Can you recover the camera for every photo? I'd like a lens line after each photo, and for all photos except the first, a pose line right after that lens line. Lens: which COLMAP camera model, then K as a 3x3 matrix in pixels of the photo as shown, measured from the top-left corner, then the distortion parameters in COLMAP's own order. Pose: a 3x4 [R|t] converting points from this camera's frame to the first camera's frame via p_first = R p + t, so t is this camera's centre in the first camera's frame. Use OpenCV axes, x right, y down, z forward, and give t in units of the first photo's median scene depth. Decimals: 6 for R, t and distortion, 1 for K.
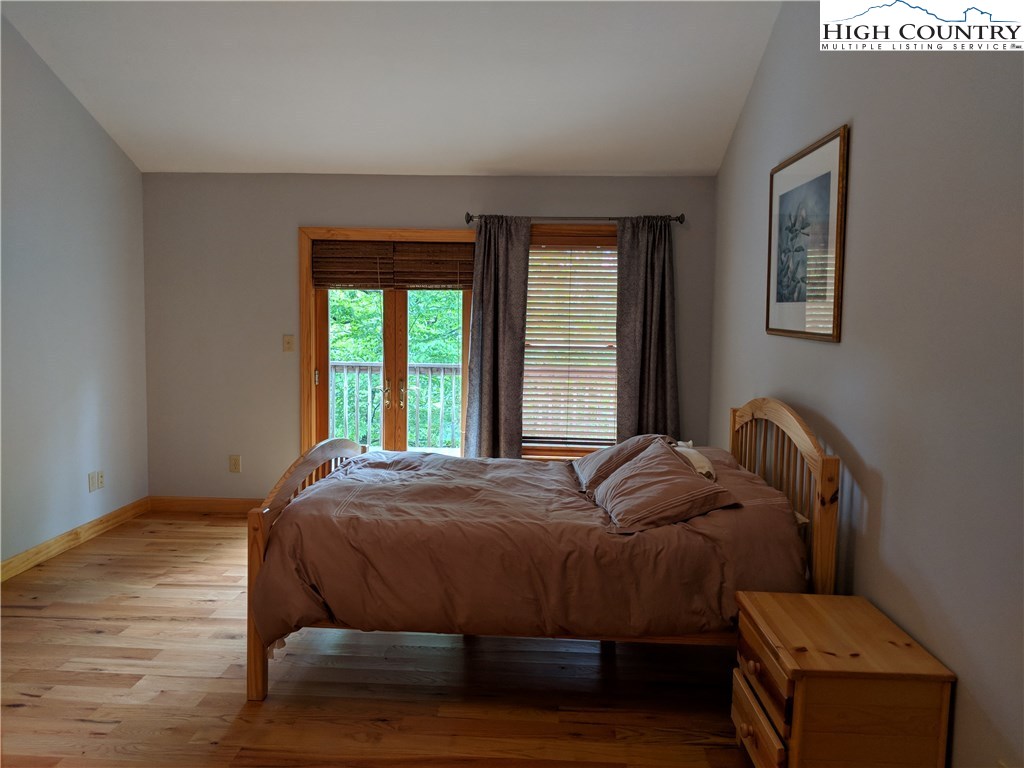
lens RADIAL K [[817.9, 0, 509.9], [0, 817.9, 393.5], [0, 0, 1]] dist [0.063939, -0.126832]
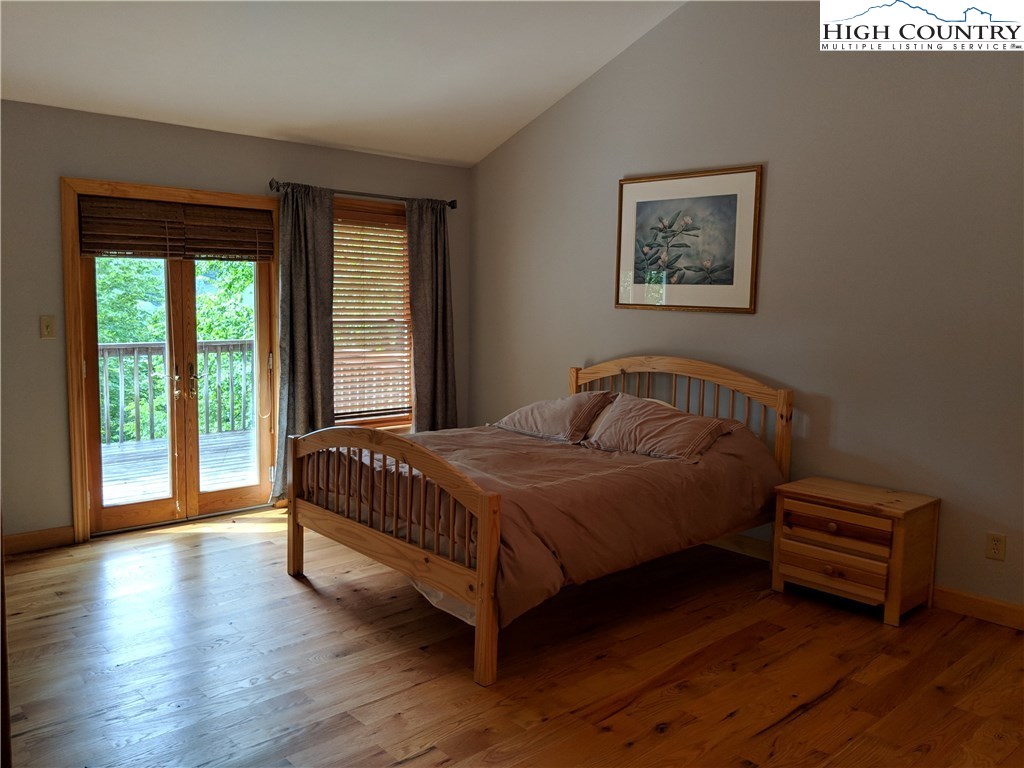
lens RADIAL K [[817.9, 0, 517.0], [0, 817.9, 383.5], [0, 0, 1]] dist [0.063939, -0.126832]
pose [[0.704351, -0.079820, 0.705350, -0.526820], [0.059731, 0.996798, 0.053156, -0.023106], [-0.707334, 0.004691, 0.706863, 0.148410]]
